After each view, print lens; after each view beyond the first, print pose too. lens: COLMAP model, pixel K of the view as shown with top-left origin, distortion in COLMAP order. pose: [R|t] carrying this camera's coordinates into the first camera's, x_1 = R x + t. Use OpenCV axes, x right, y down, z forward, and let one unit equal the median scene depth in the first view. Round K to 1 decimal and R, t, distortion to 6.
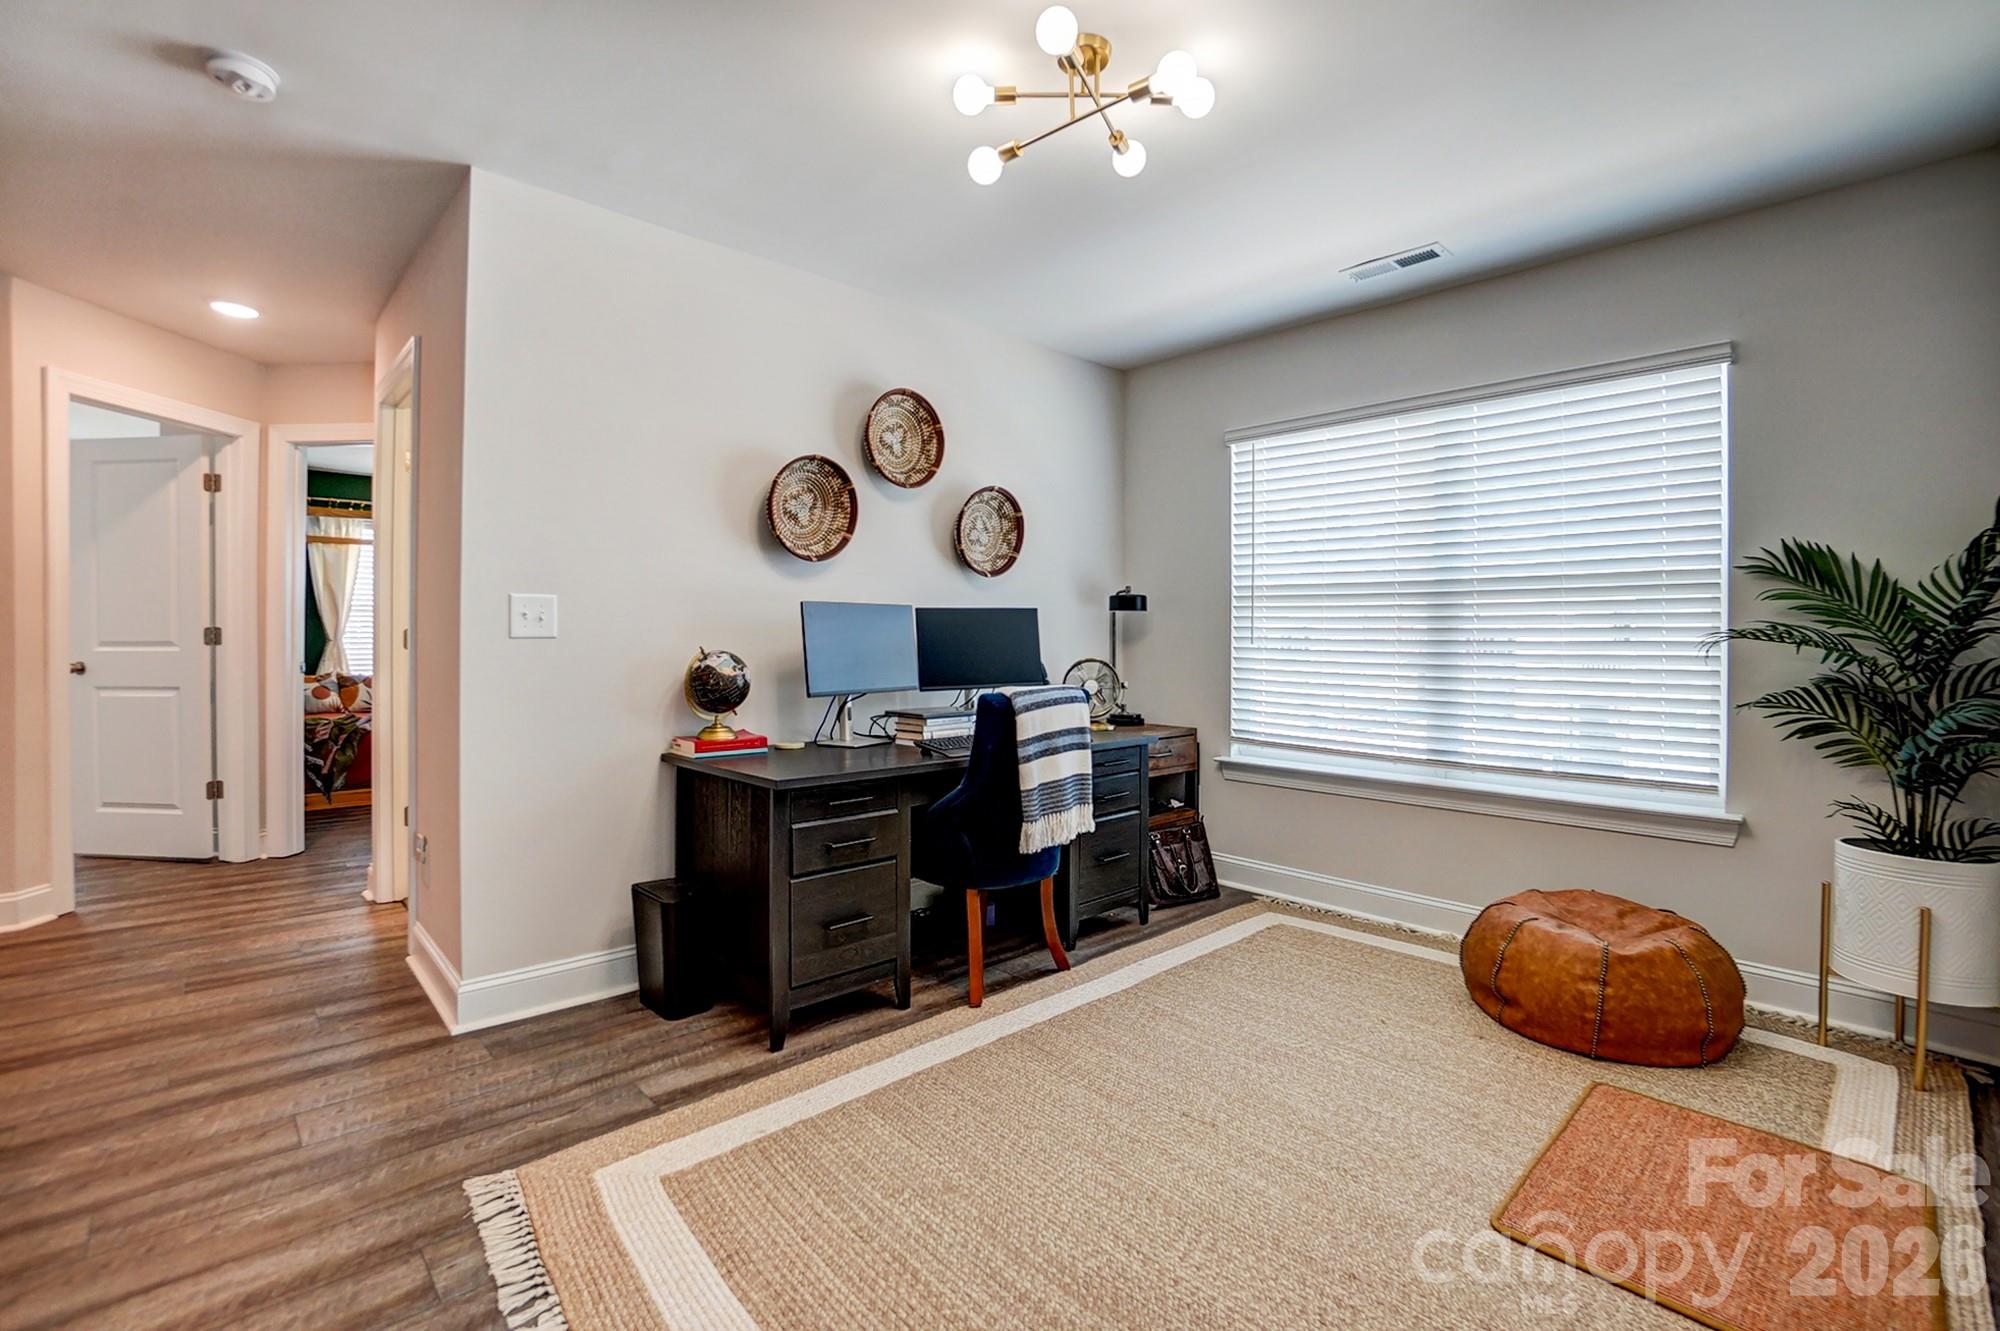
lens RADIAL K [[922.1, 0, 998.8], [0, 922.1, 644.3], [0, 0, 1]] dist [-0.001712, 0.000036]
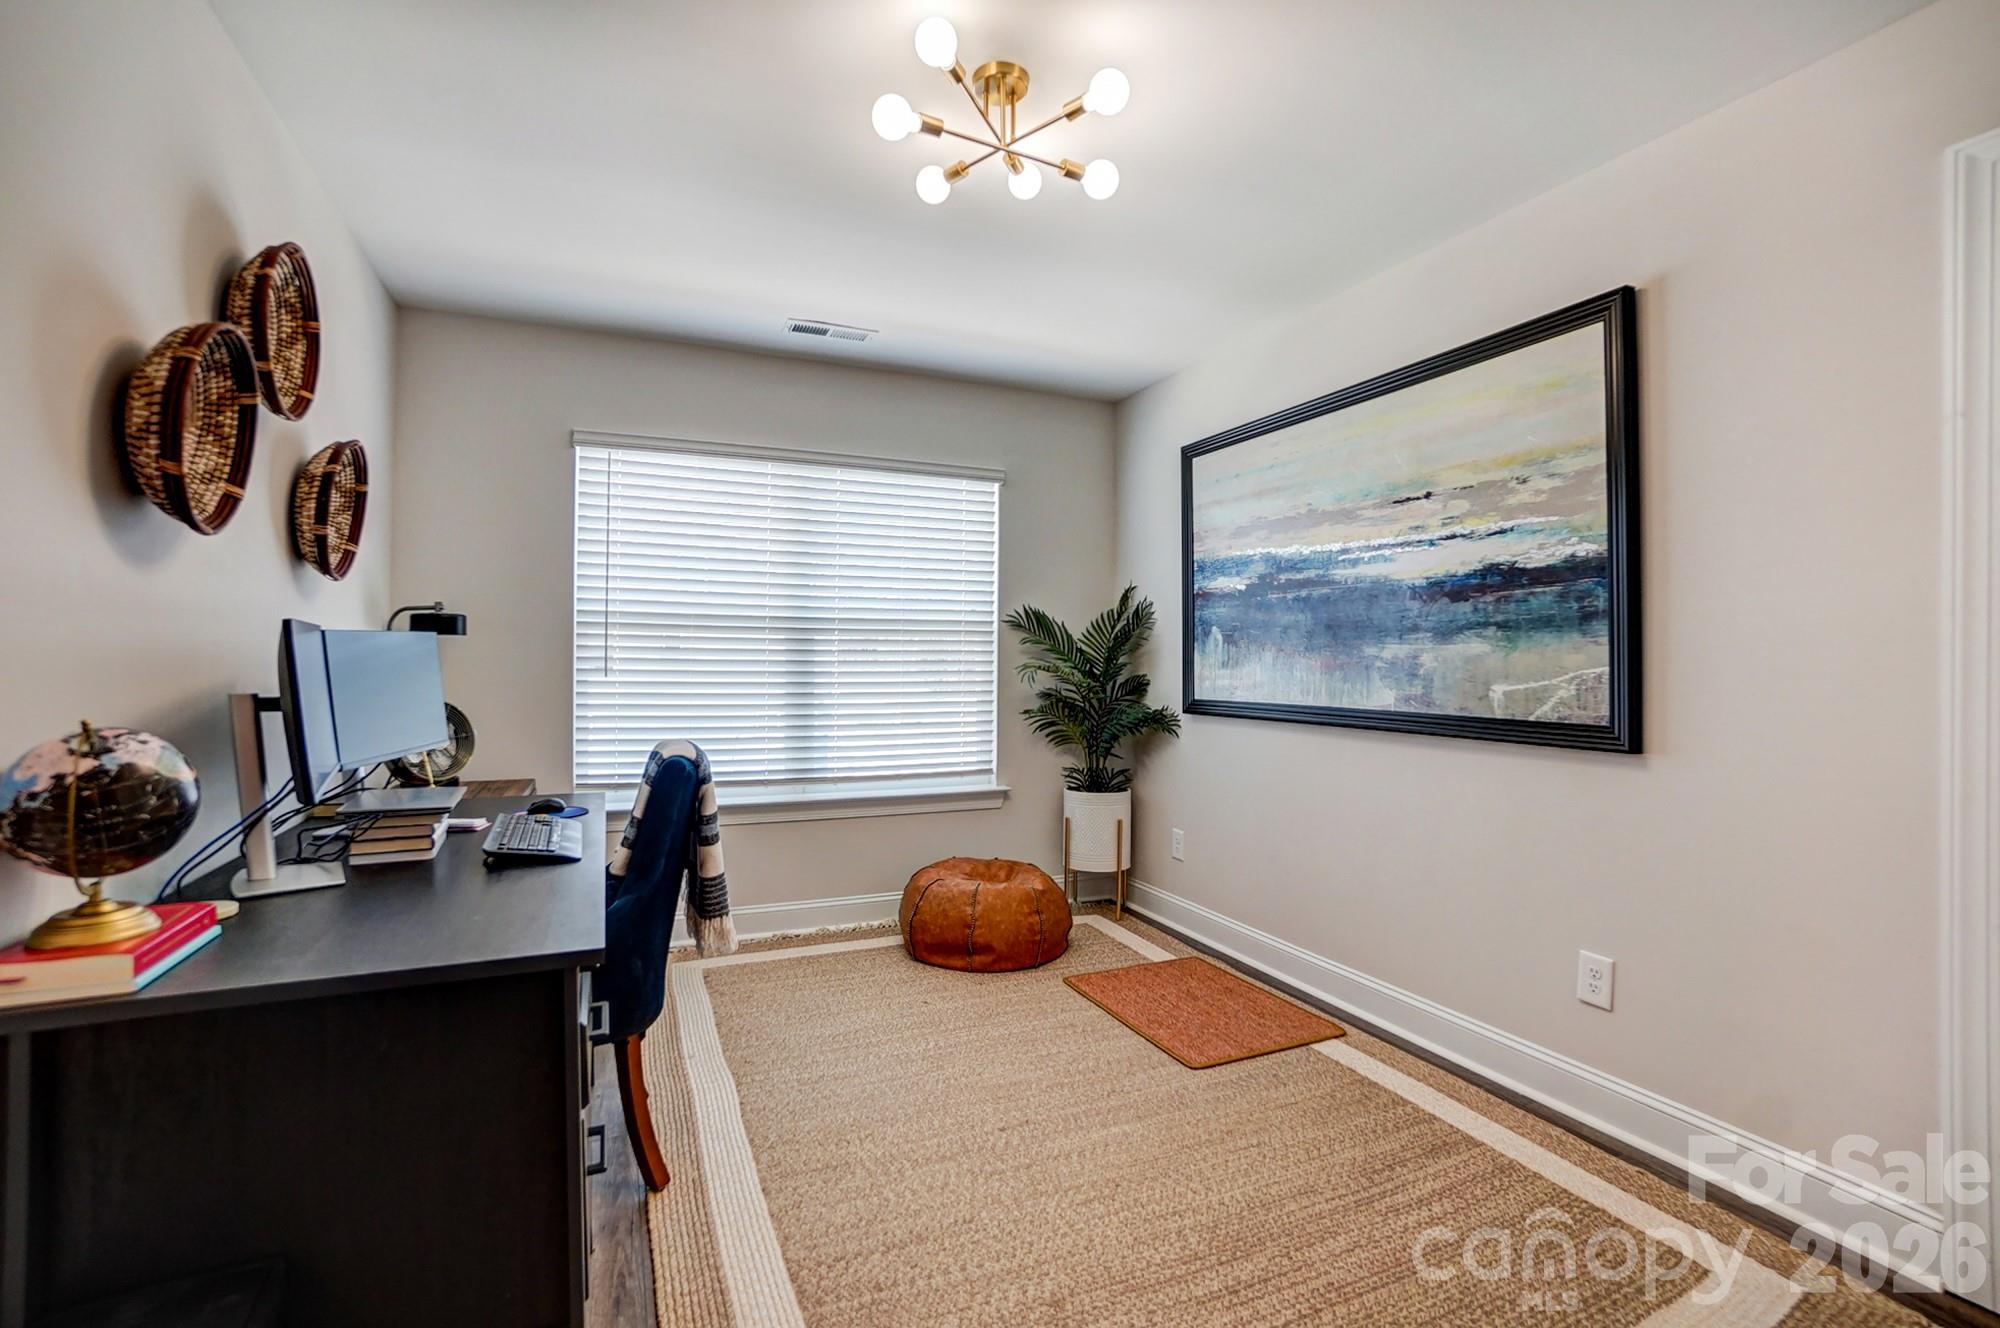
lens RADIAL K [[899.6, 0, 1000.0], [0, 899.6, 664.0], [0, 0, 1]] dist [-0.054124, 0.000139]
pose [[0.342439, -0.007190, 0.939512, -0.571094], [0.006166, 0.999966, 0.005406, -0.021283], [-0.939520, 0.003942, 0.342472, 0.498850]]
